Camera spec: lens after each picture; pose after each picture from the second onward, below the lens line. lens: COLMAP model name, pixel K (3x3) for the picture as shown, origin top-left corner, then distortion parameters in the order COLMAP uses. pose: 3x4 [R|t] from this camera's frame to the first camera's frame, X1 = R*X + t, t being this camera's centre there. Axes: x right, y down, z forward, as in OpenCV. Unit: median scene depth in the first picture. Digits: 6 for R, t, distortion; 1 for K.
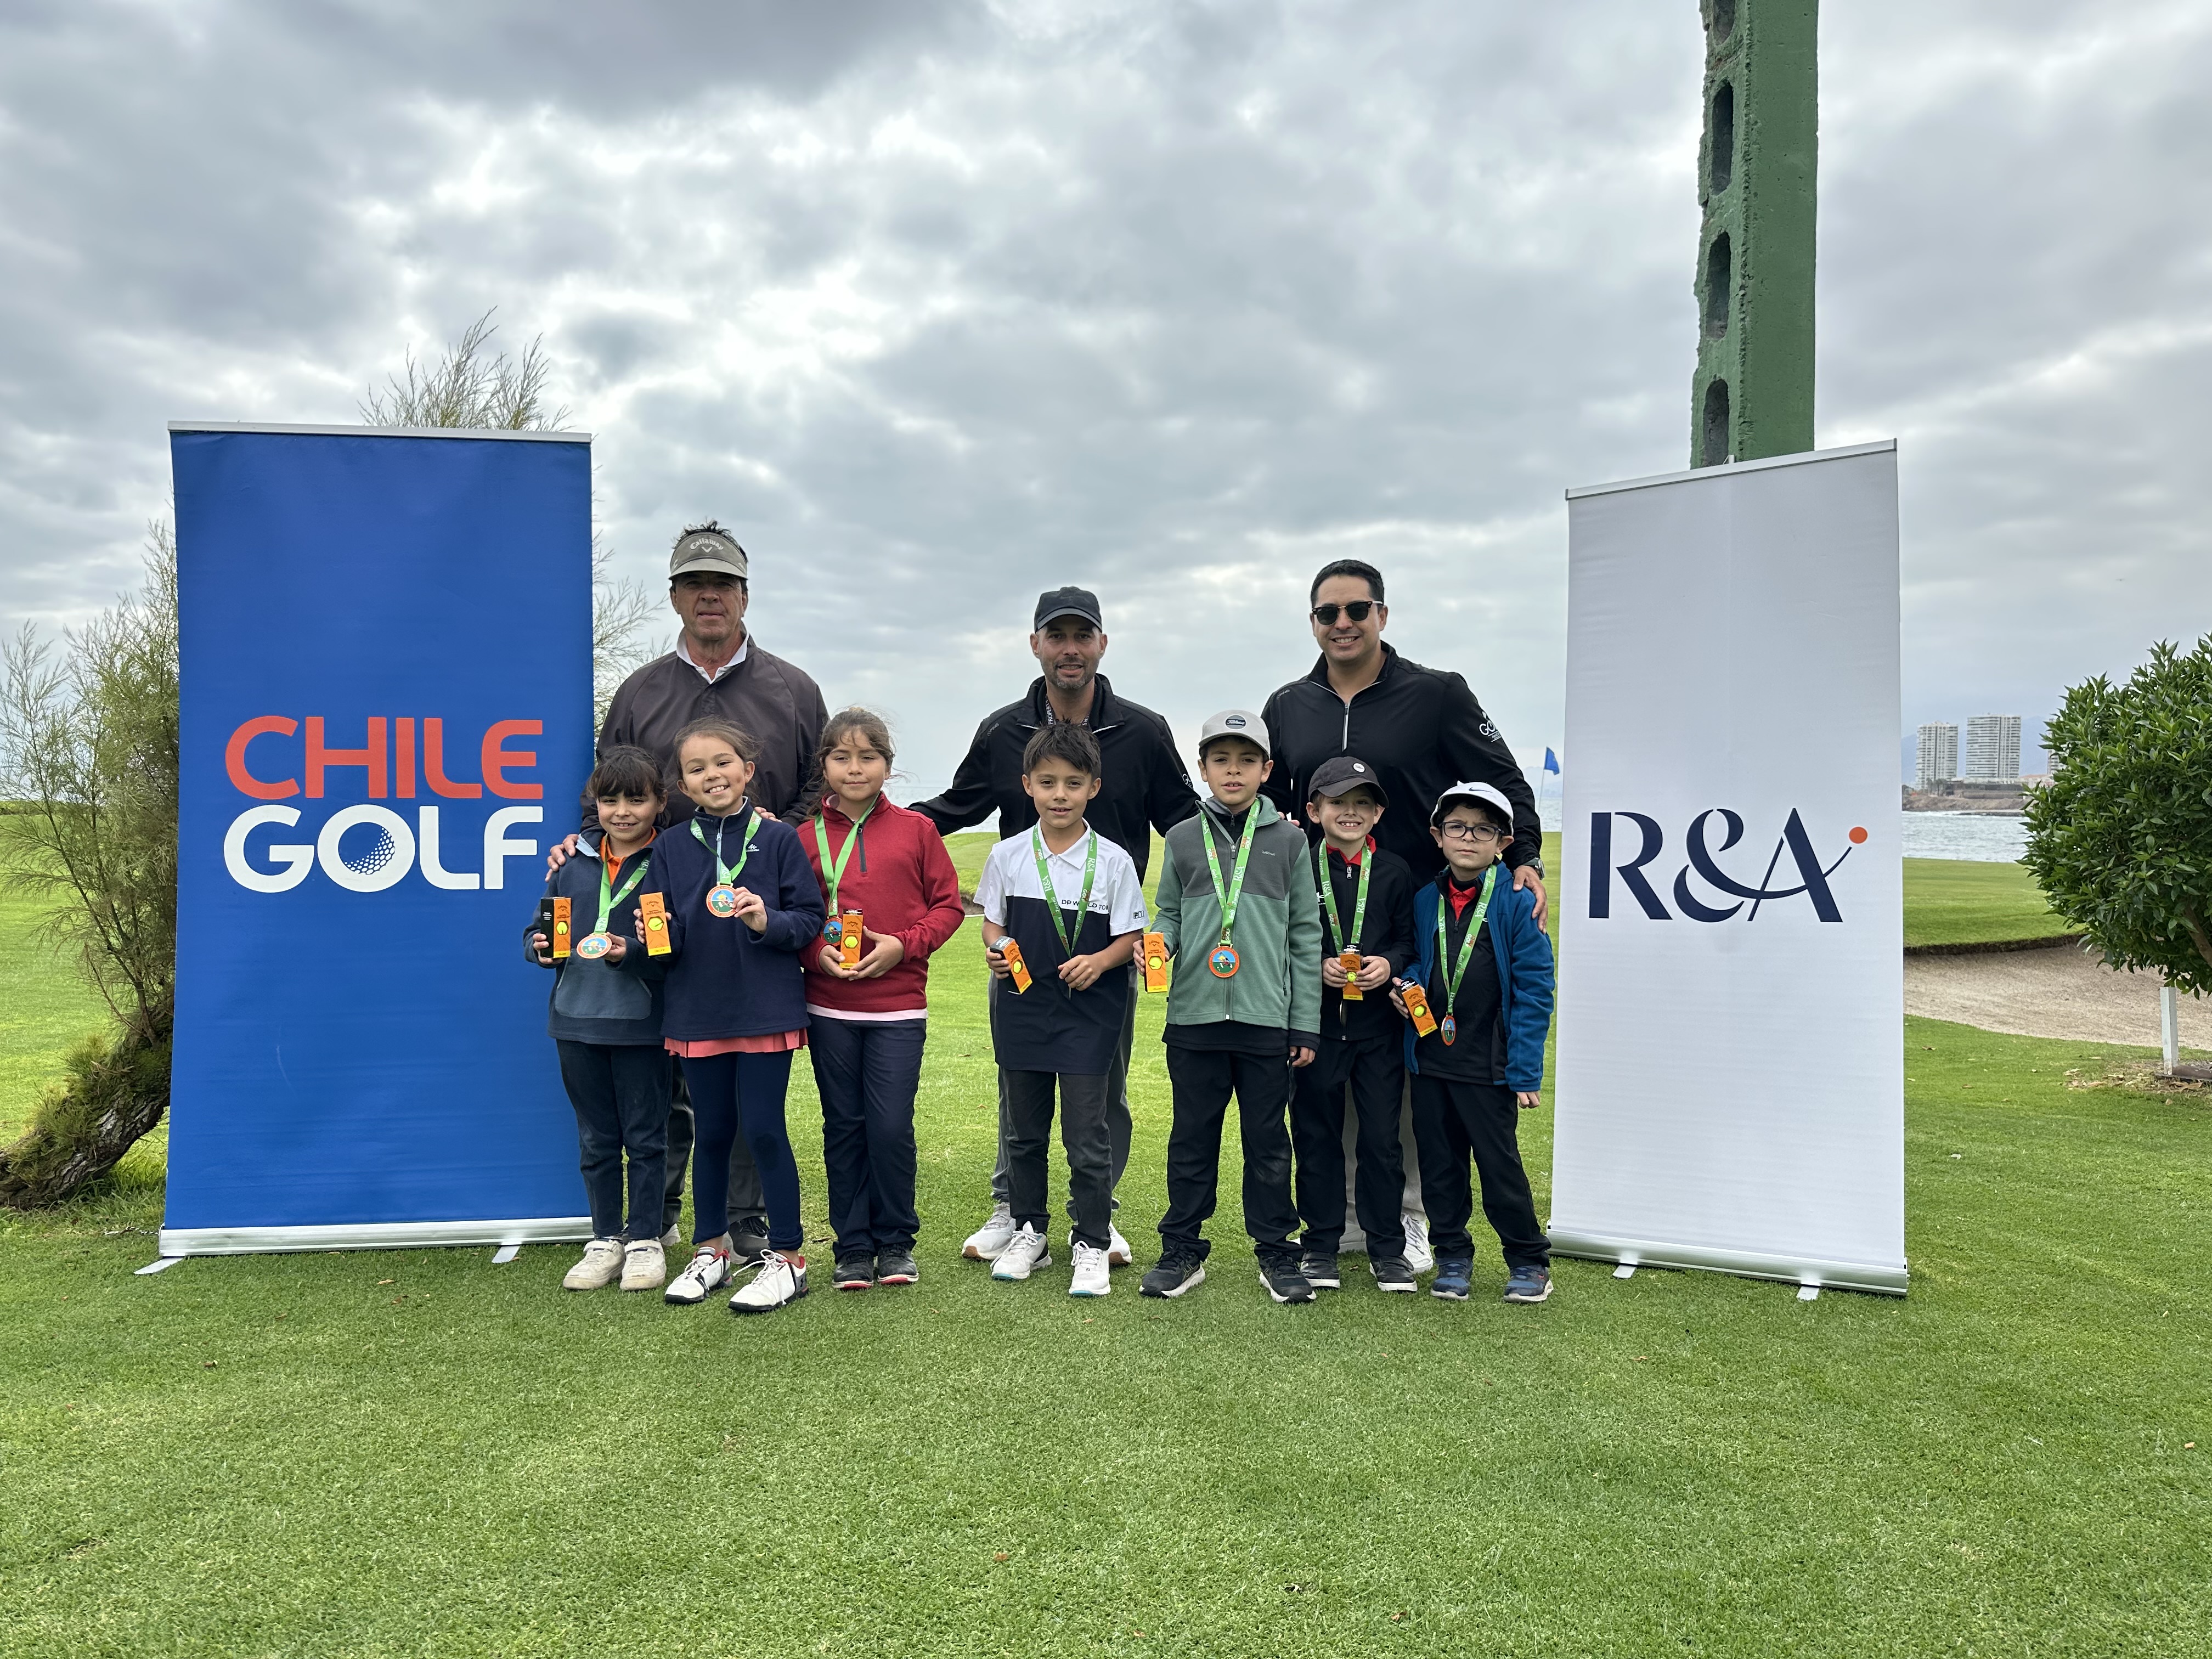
lens RADIAL K [[1535.8, 0, 1125.3], [0, 1535.8, 817.7], [0, 0, 1]] dist [0.018857, -0.024760]
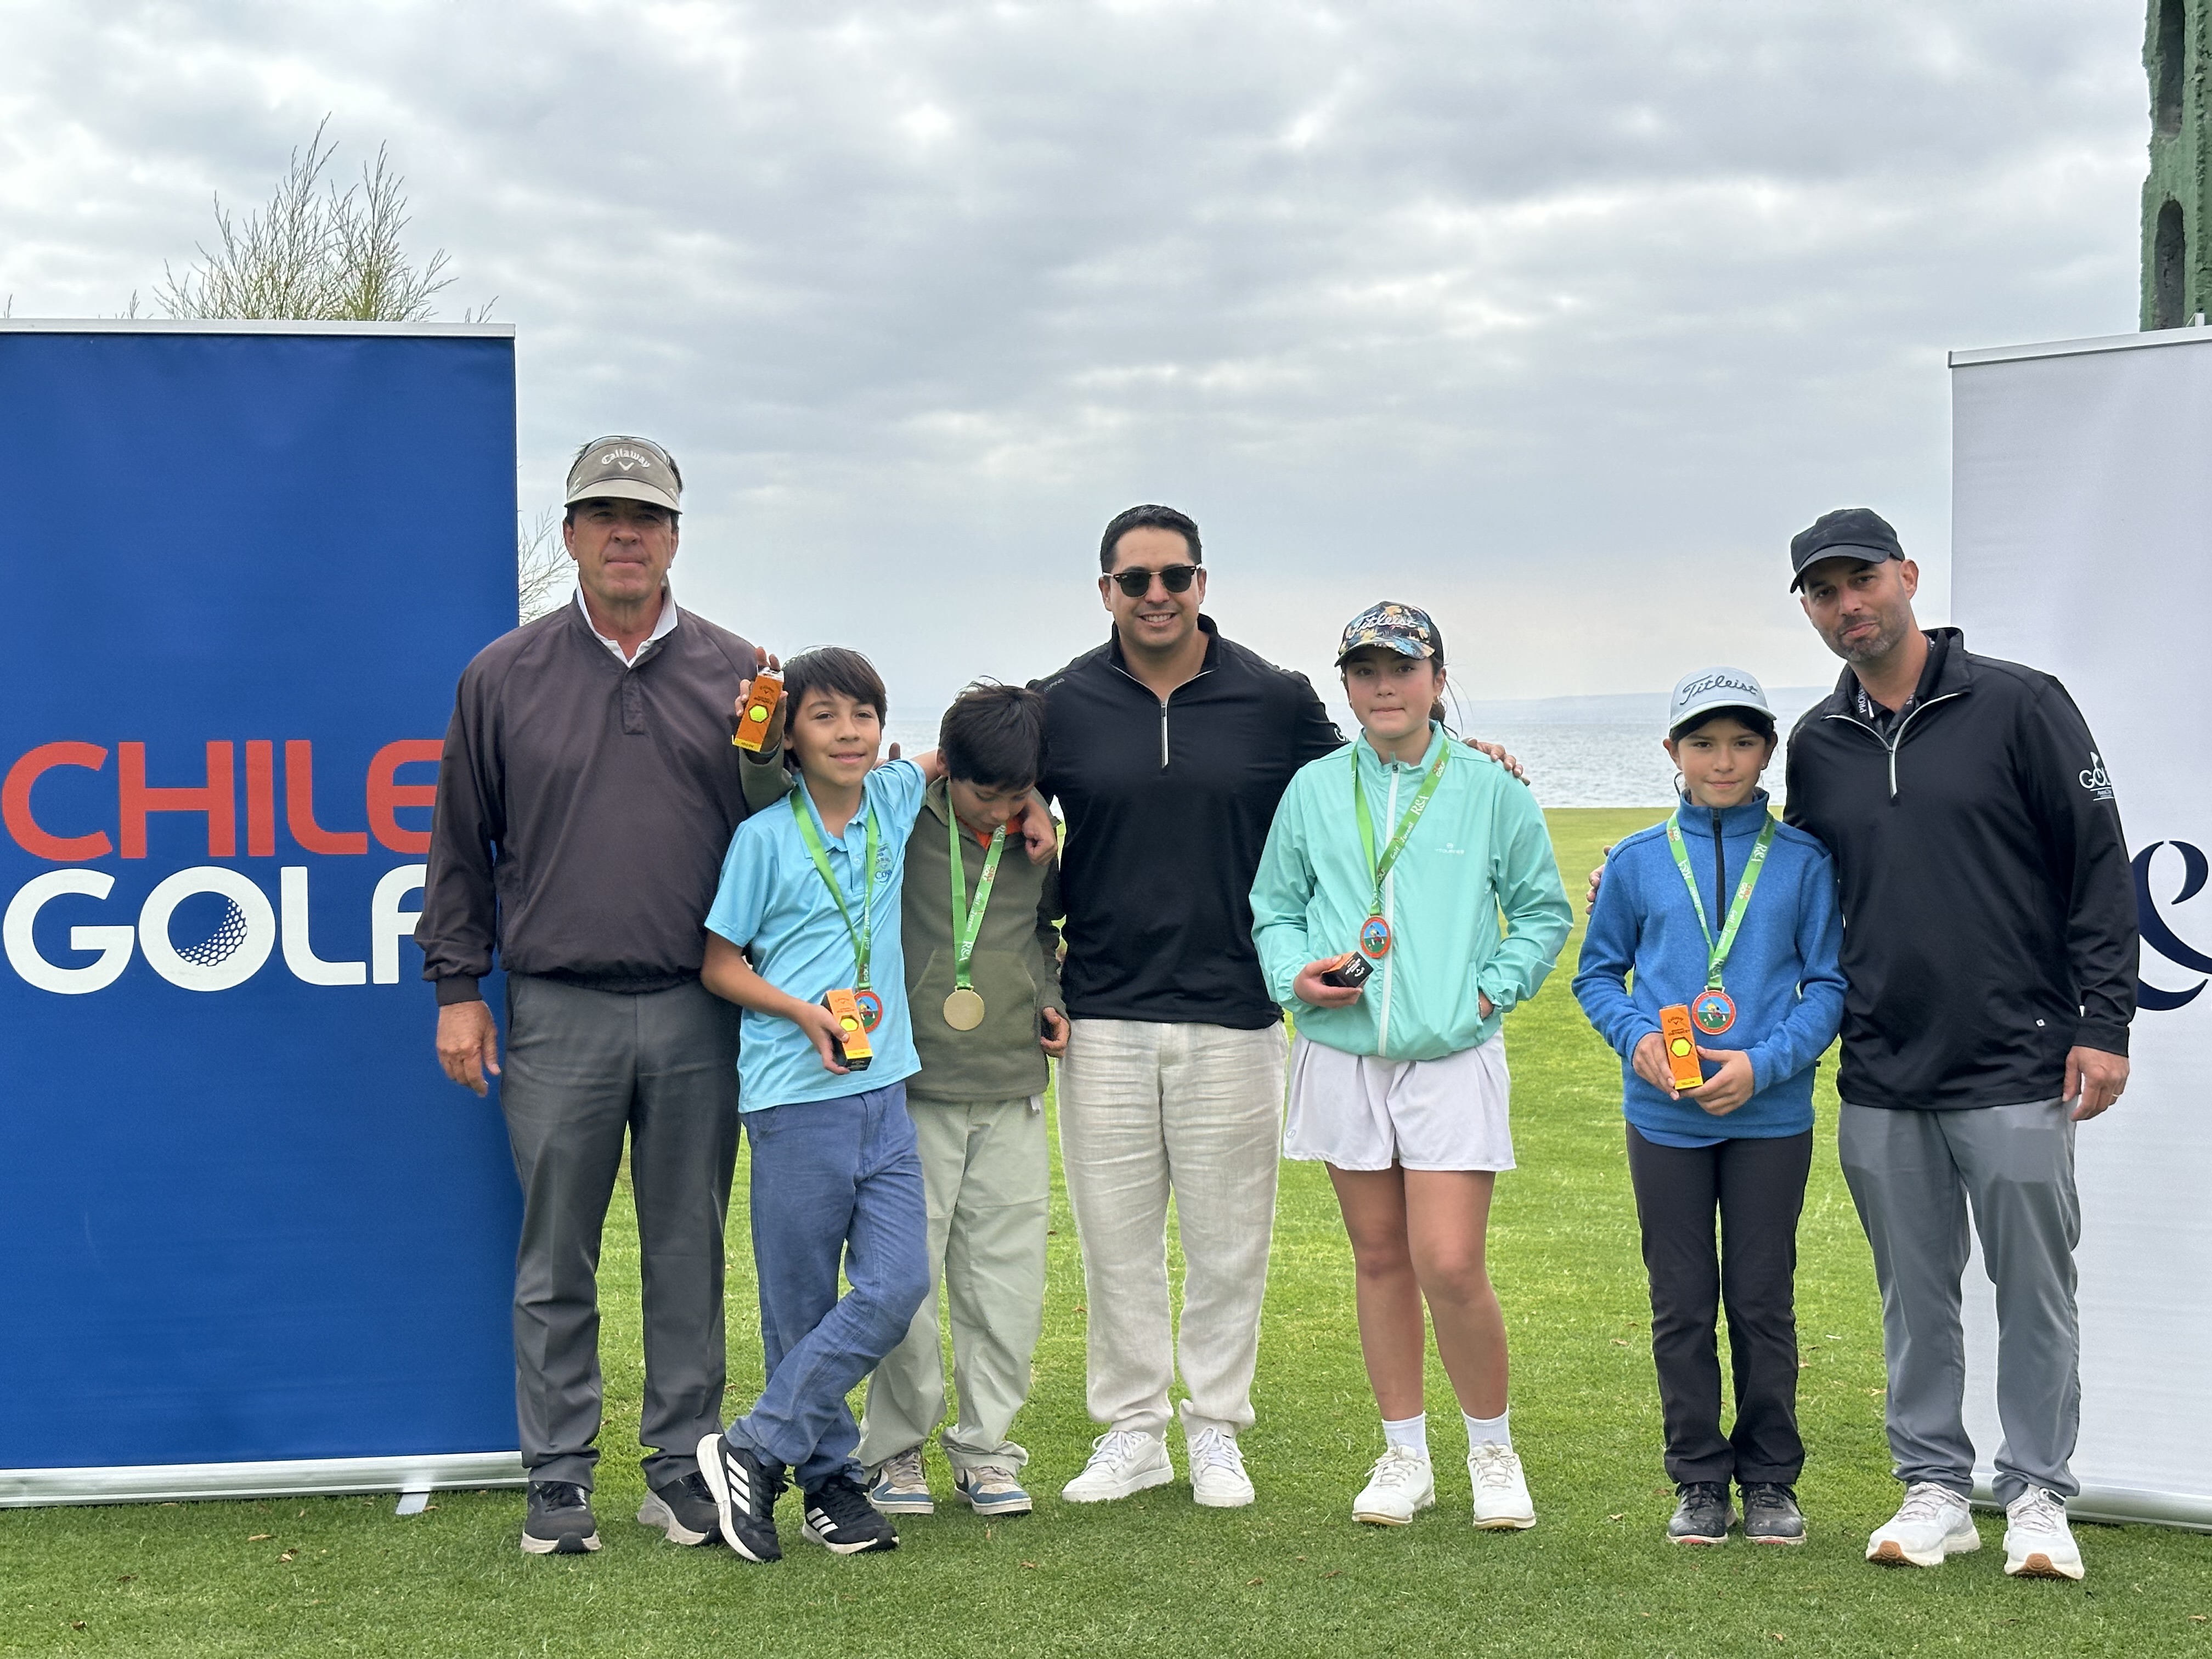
lens RADIAL K [[3084.4, 0, 1088.2], [0, 3084.4, 851.0], [0, 0, 1]] dist [0.227062, 0.000000]
pose [[0.998553, -0.014577, -0.051760, -0.016309], [0.014336, 0.999885, -0.005020, -0.002367], [0.051827, 0.004271, 0.998647, -0.411336]]
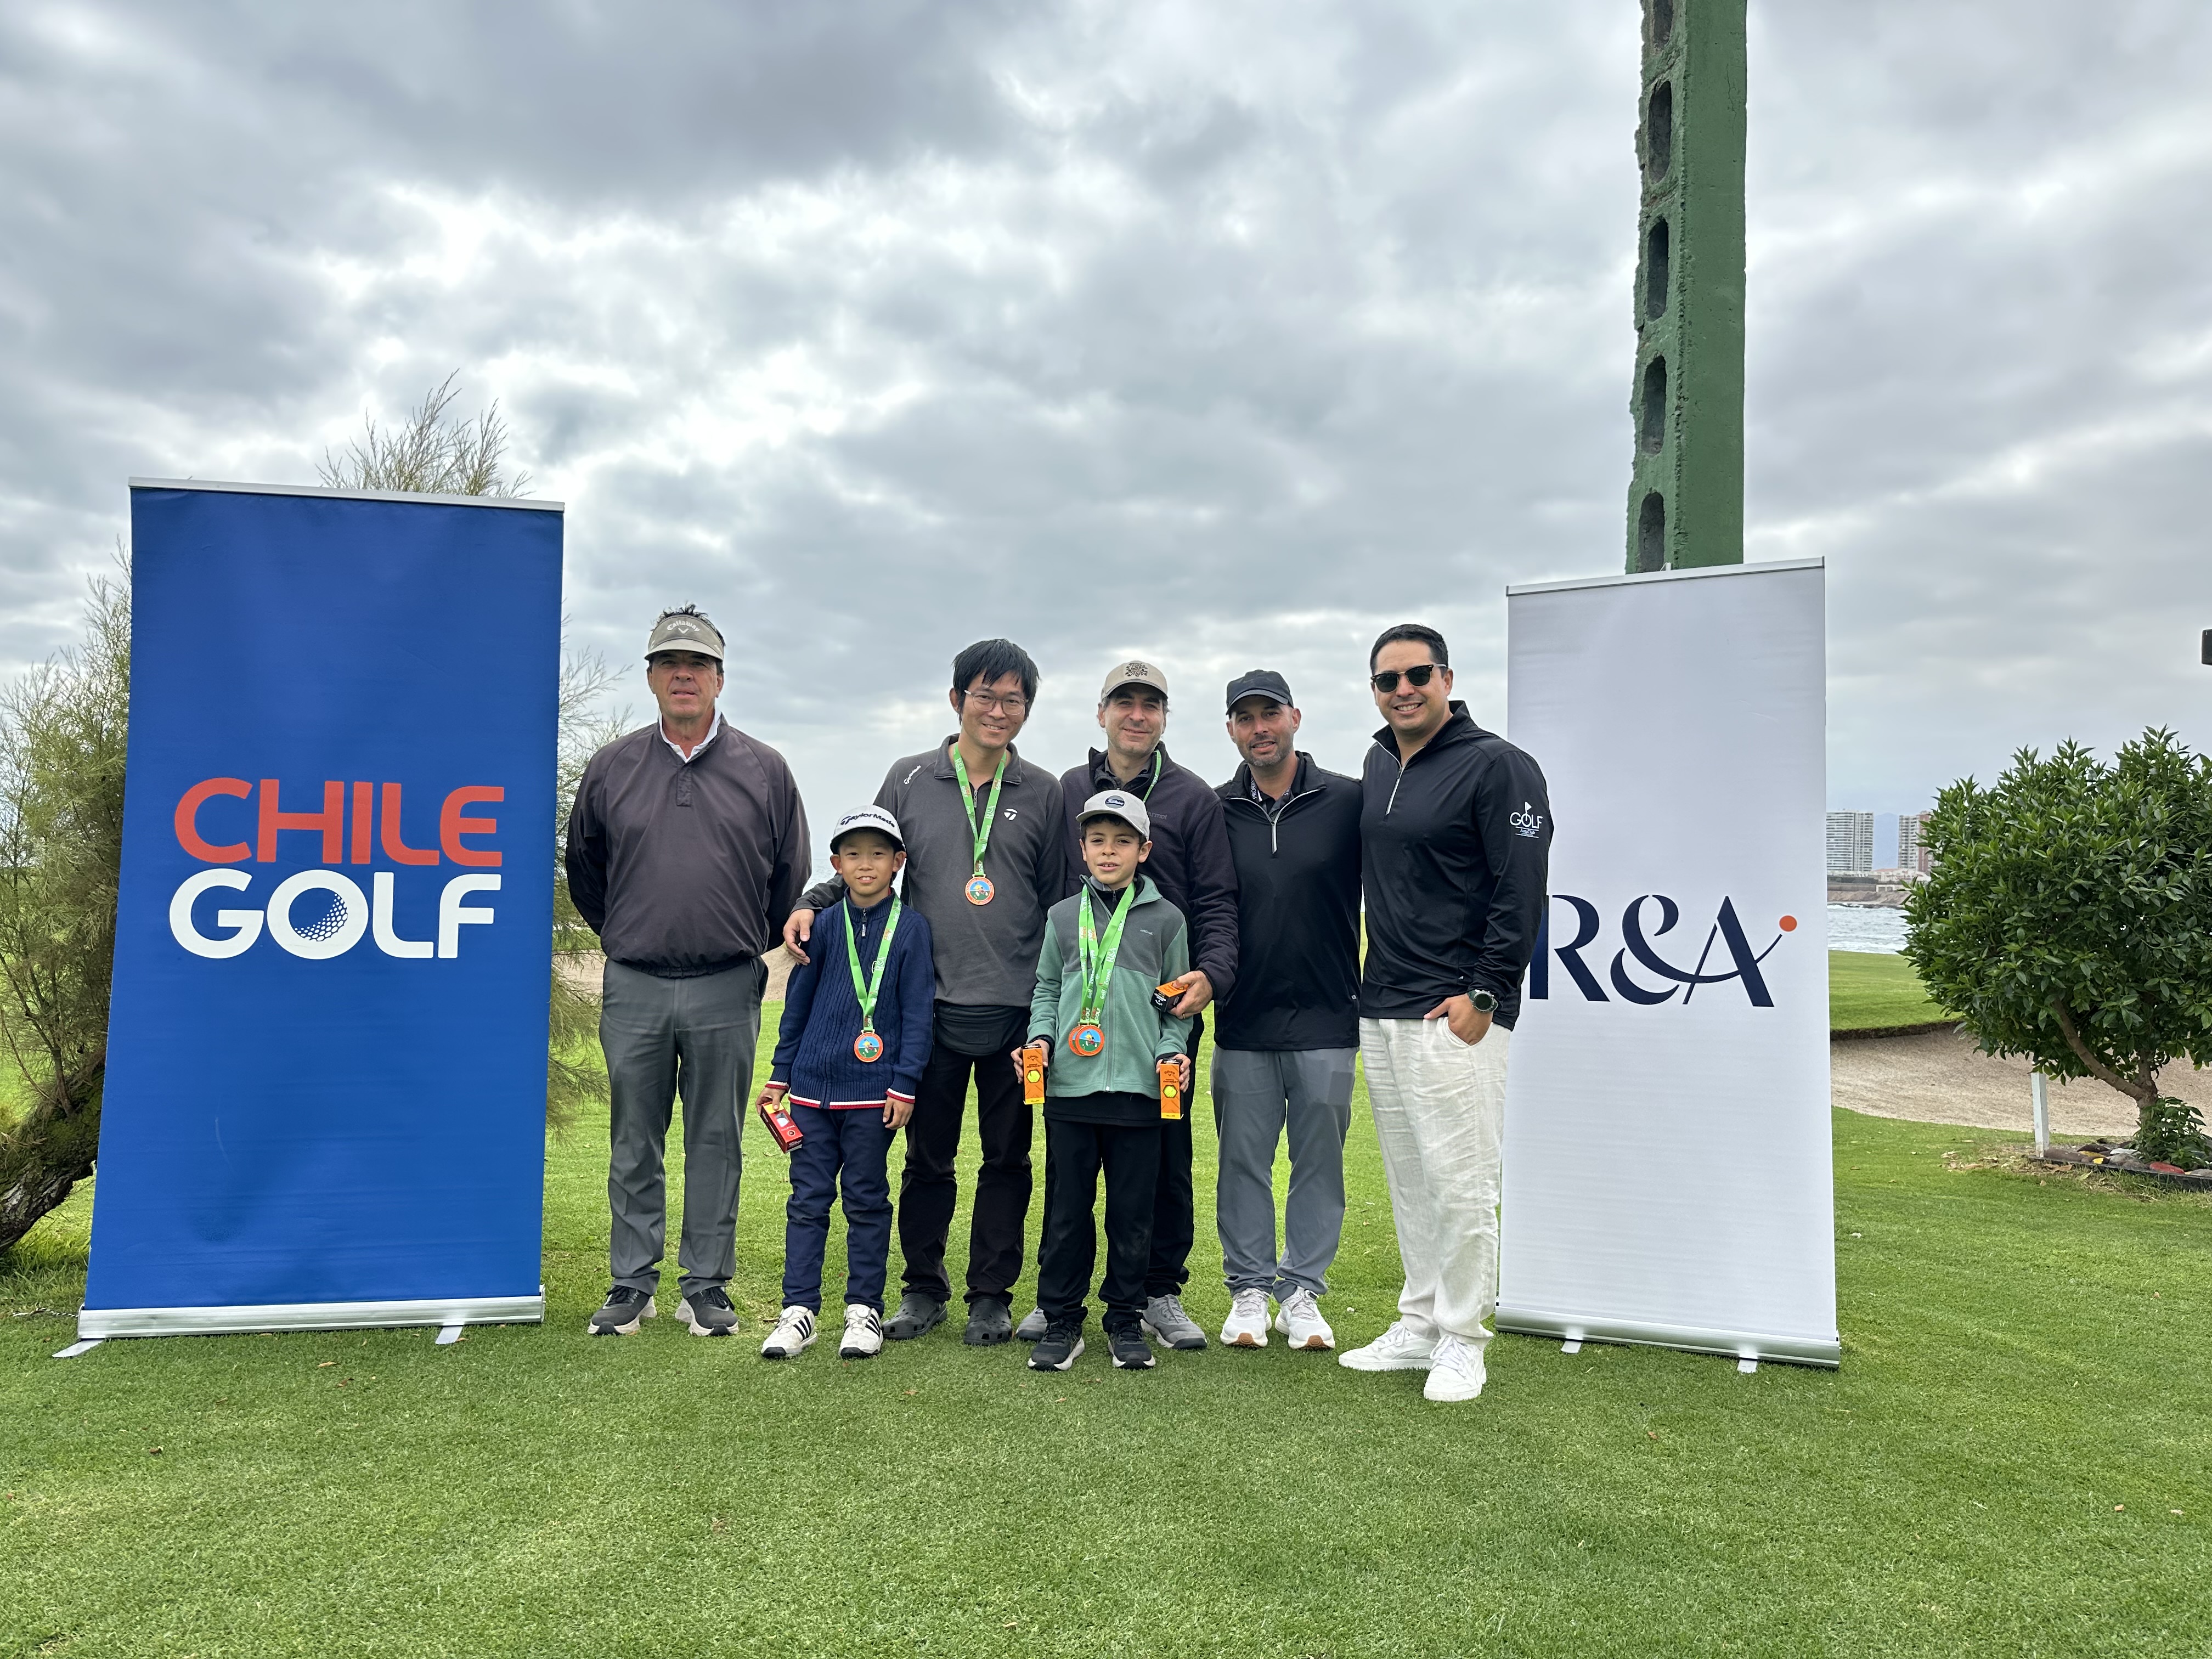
lens RADIAL K [[1535.8, 0, 1109.8], [0, 1535.8, 812.7], [0, 0, 1]] dist [0.018857, -0.024760]
pose [[0.996910, 0.020302, 0.075887, -0.066468], [-0.016065, 0.998300, -0.056026, 0.002210], [-0.076896, 0.054634, 0.995541, -0.016759]]
